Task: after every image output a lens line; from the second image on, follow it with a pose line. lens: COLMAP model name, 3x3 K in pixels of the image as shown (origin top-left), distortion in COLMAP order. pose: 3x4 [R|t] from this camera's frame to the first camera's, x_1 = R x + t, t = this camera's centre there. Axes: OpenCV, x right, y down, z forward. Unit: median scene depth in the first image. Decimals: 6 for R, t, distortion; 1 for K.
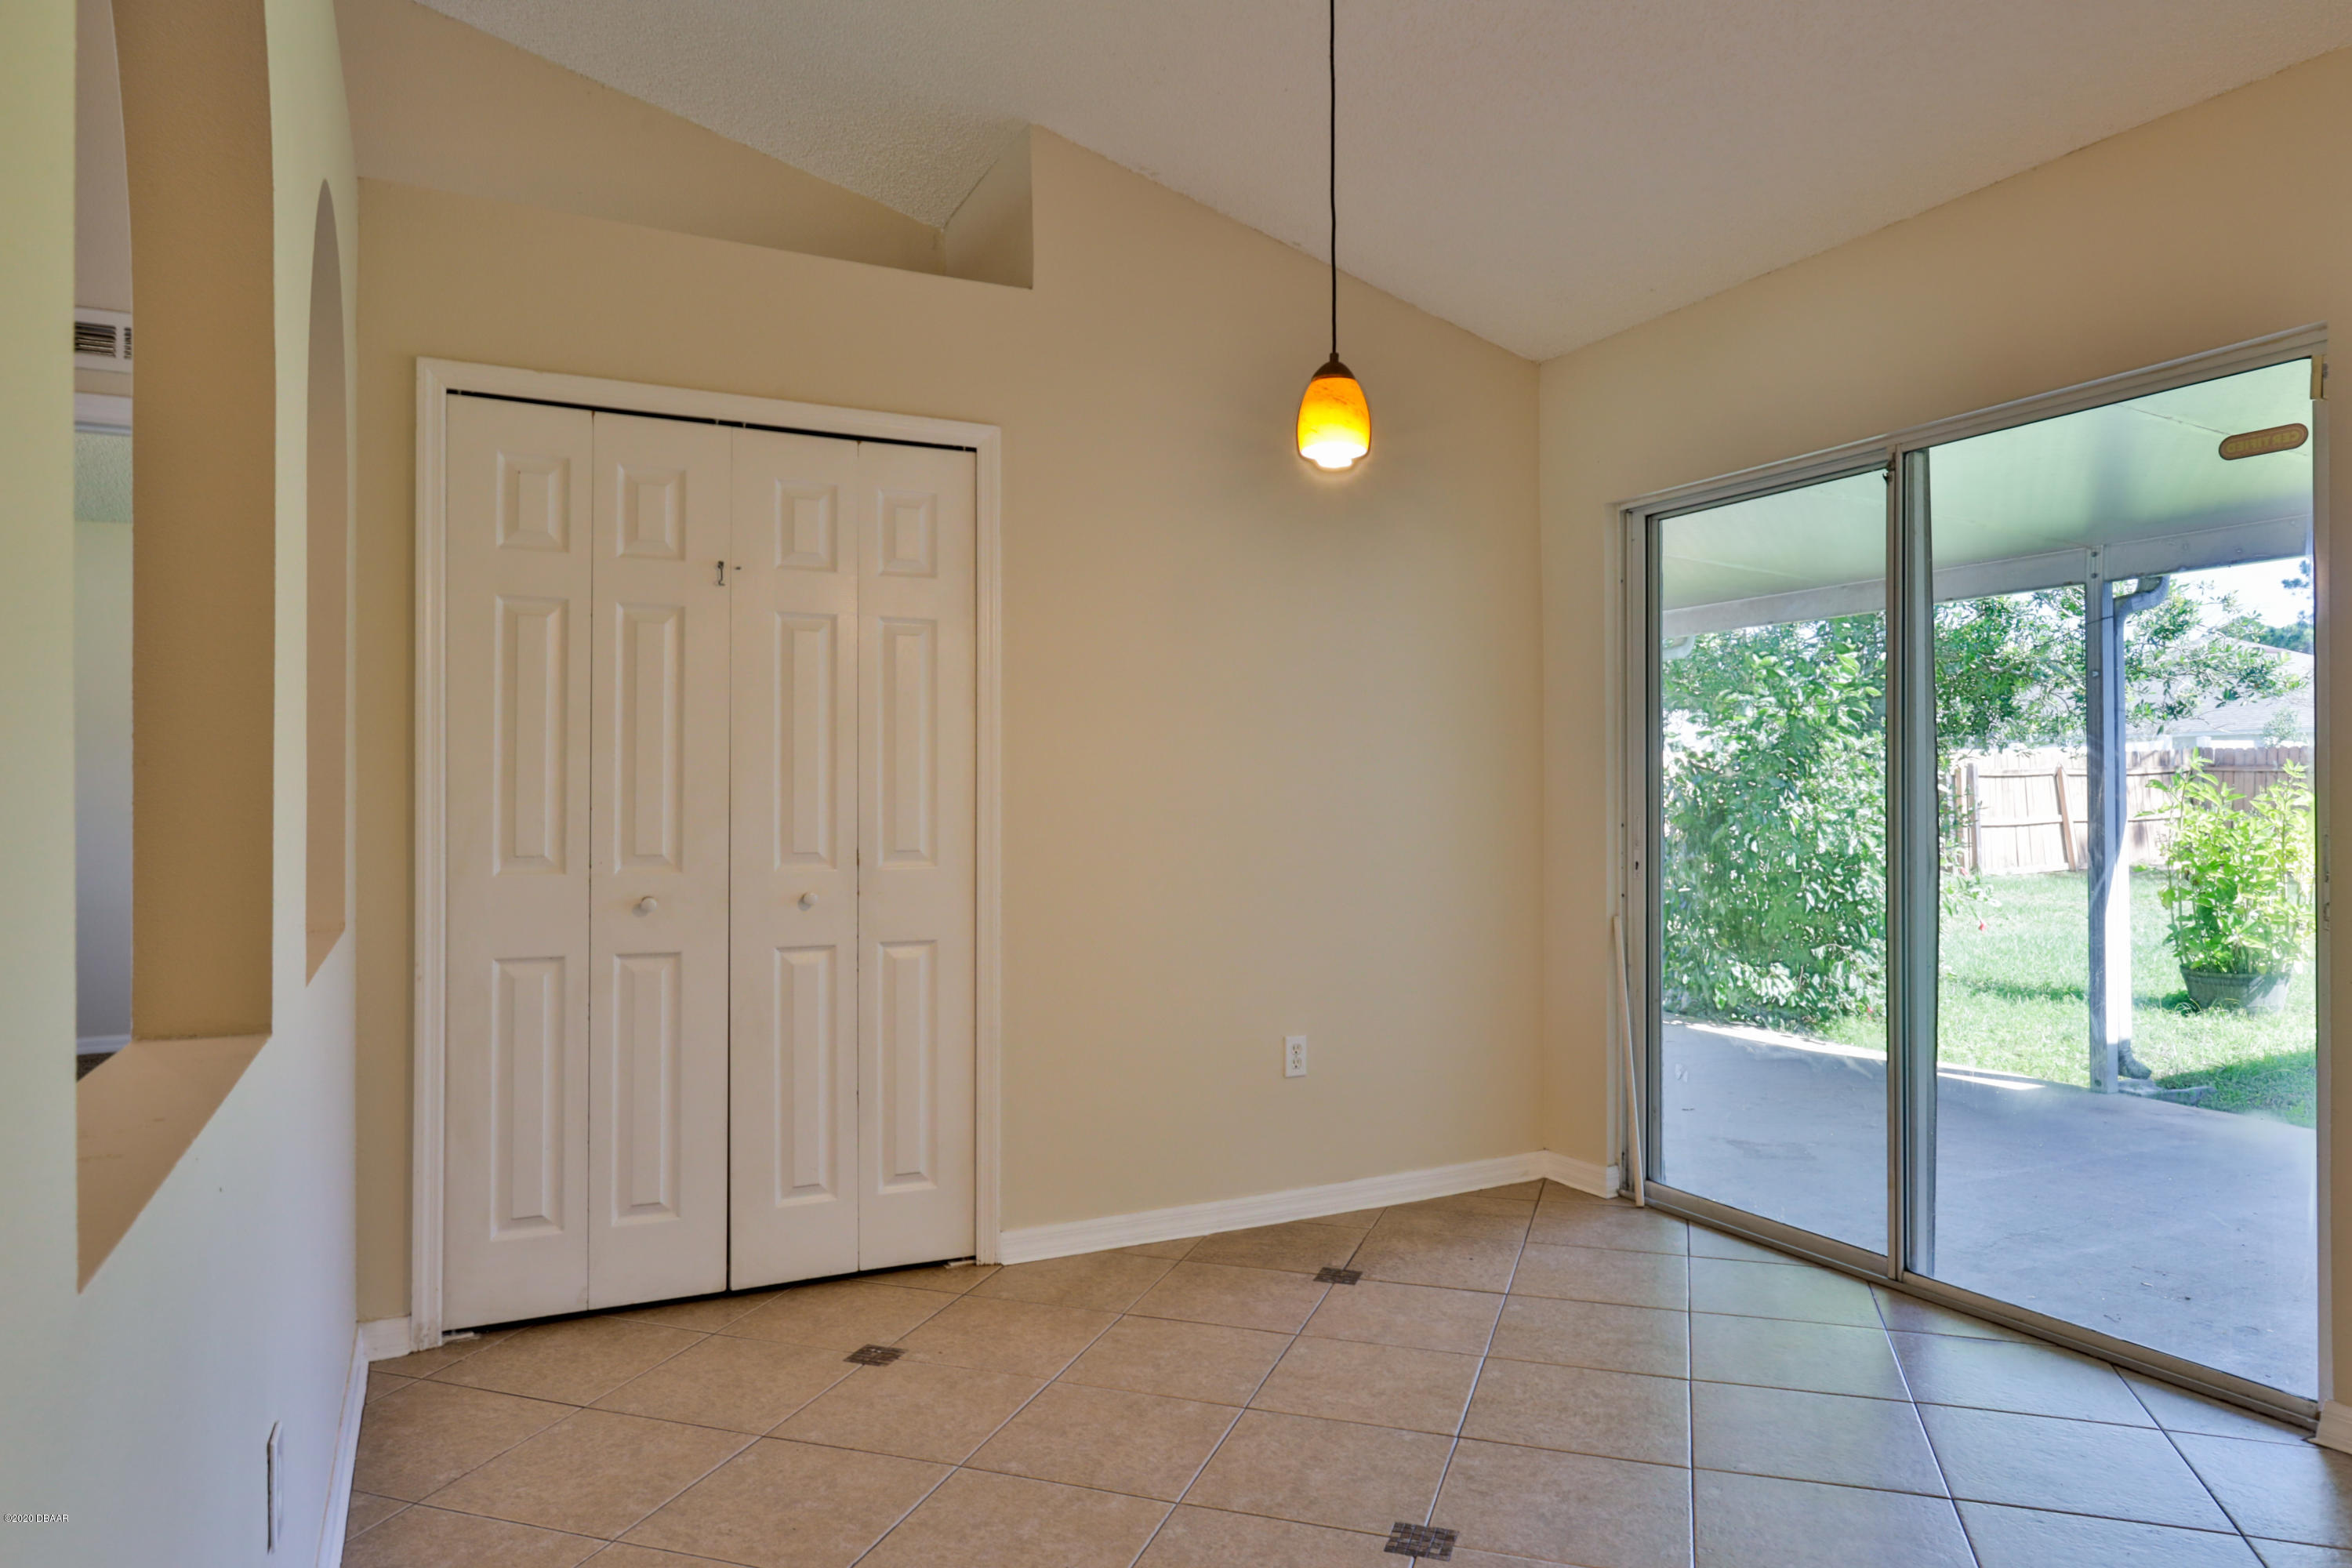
lens RADIAL K [[1446.6, 0, 1176.0], [0, 1446.6, 784.0], [0, 0, 1]] dist [-0.004625, -0.000315]
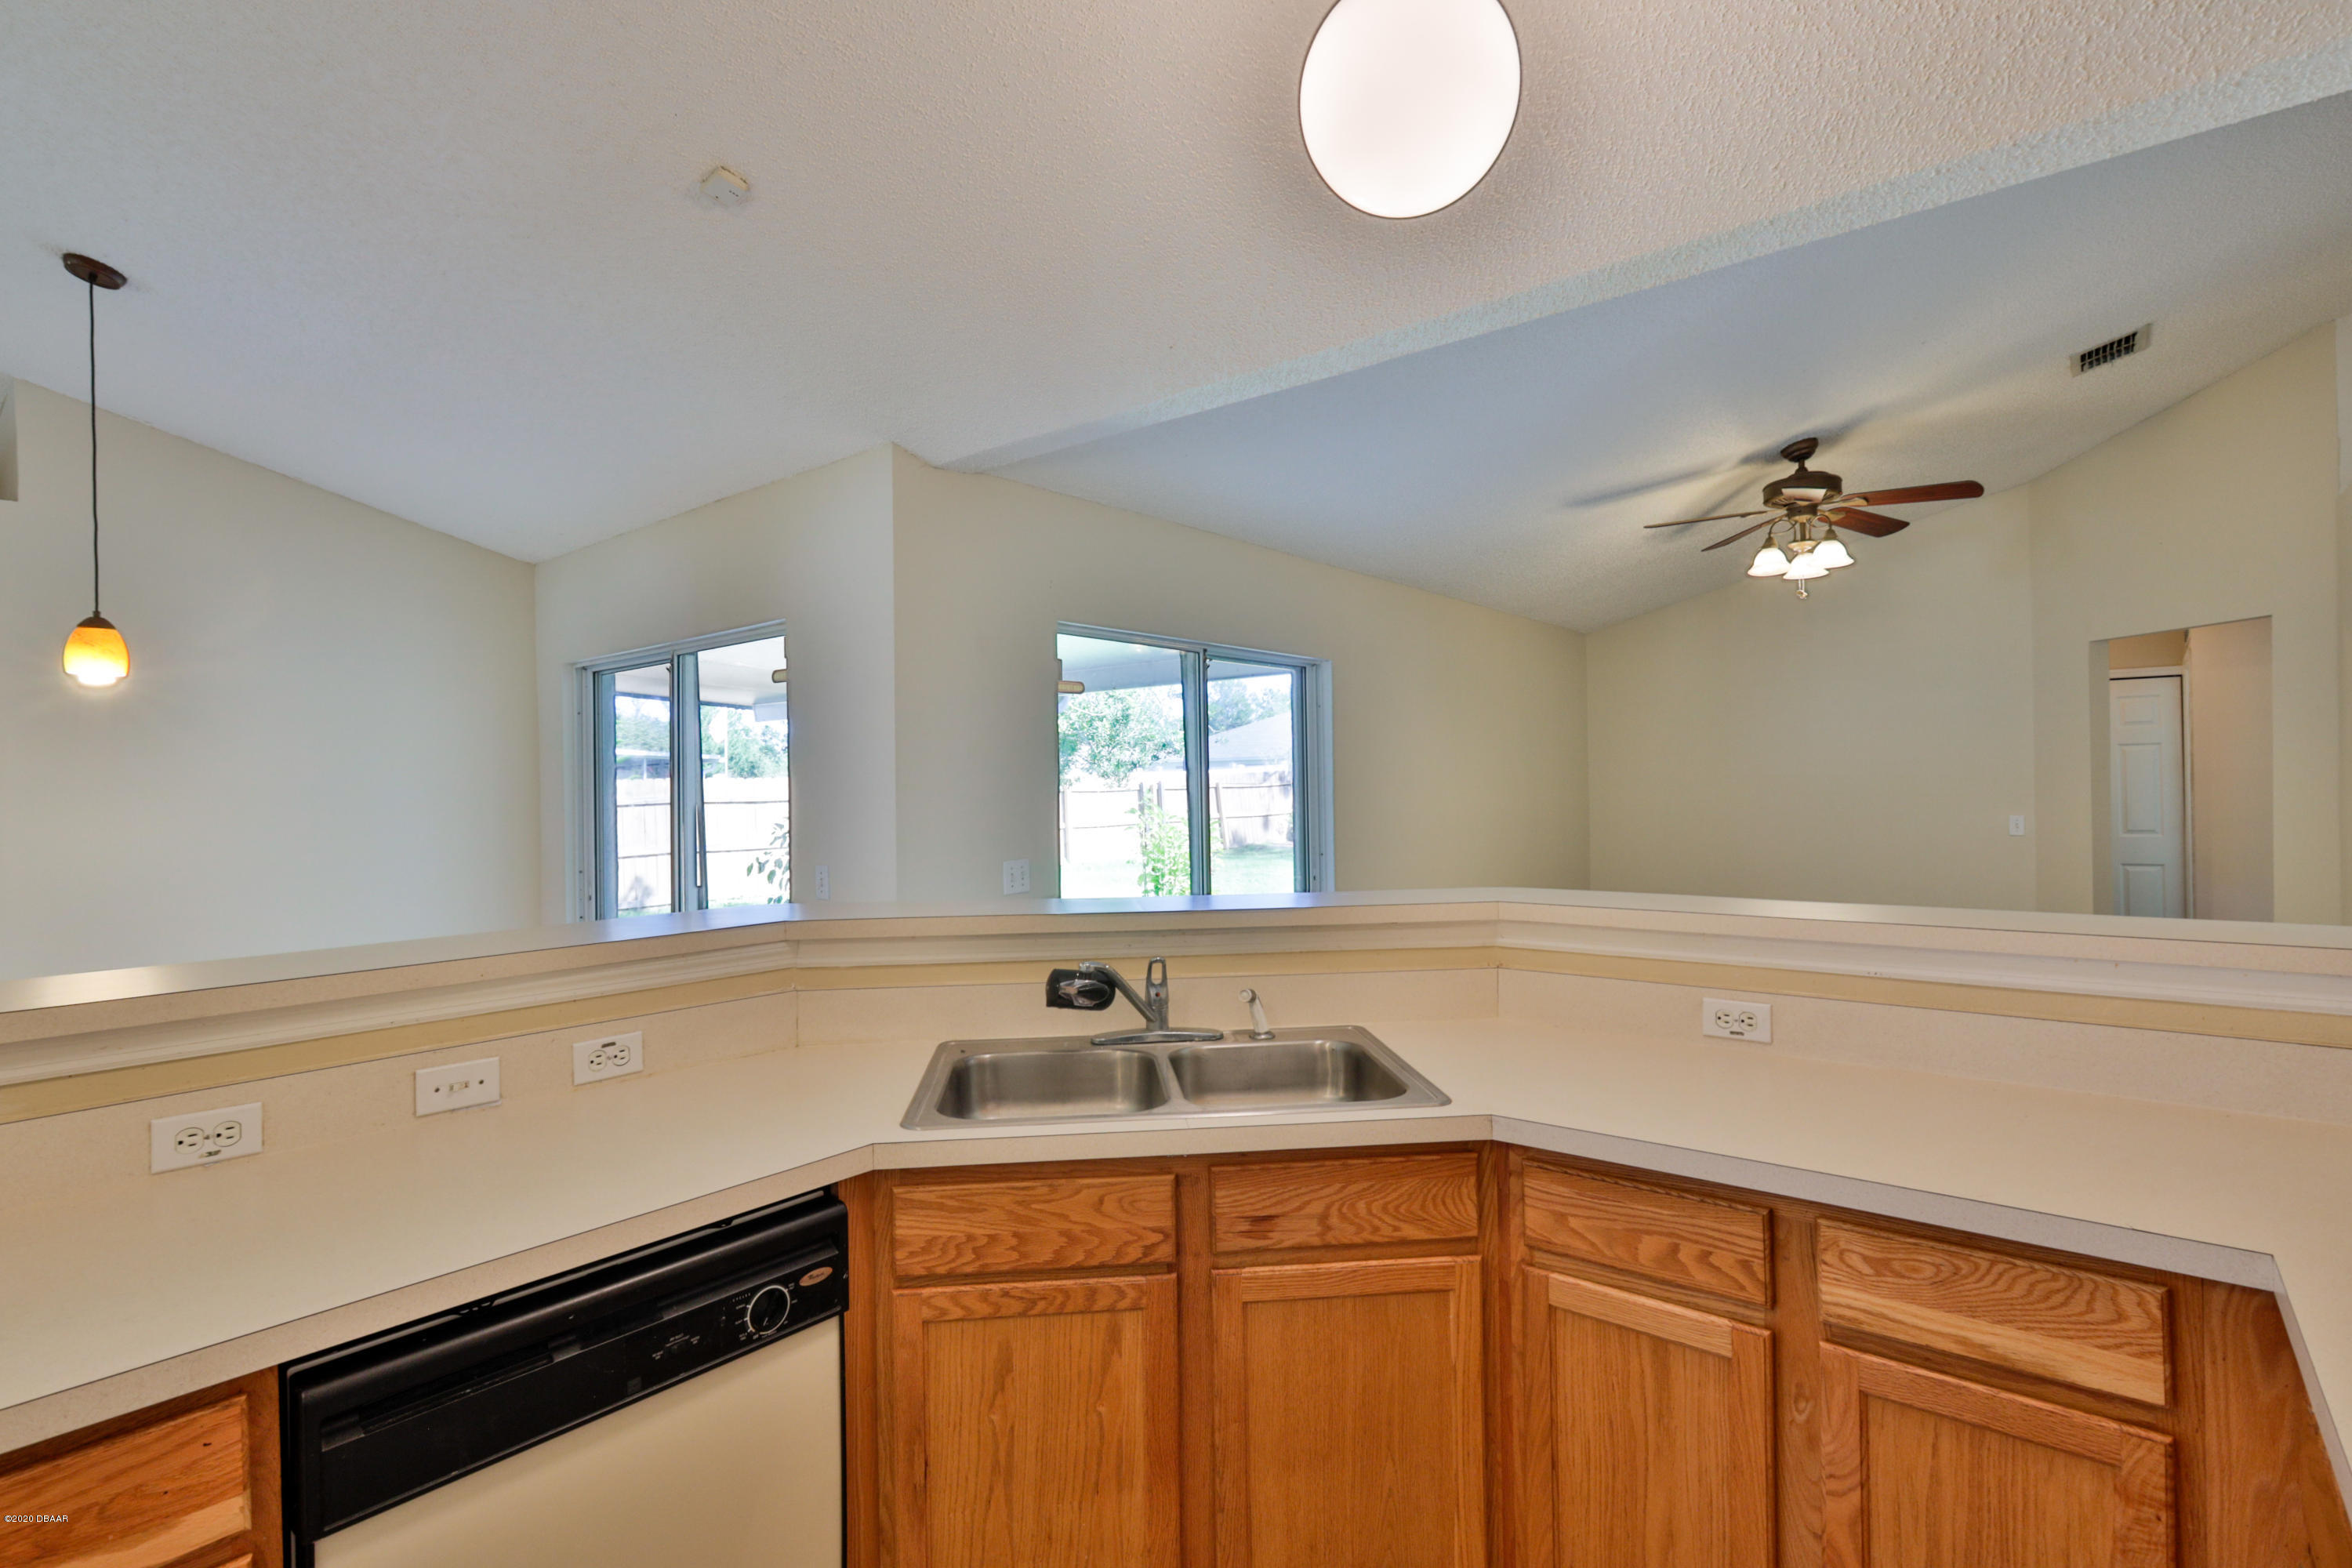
lens RADIAL K [[1101.3, 0, 1176.0], [0, 1101.3, 784.0], [0, 0, 1]] dist [-0.002768, -0.000143]
pose [[0.916222, -0.013007, 0.400459, 0.532562], [0.012850, 0.999913, 0.003079, -0.077047], [-0.400464, 0.002325, 0.916309, -0.417067]]
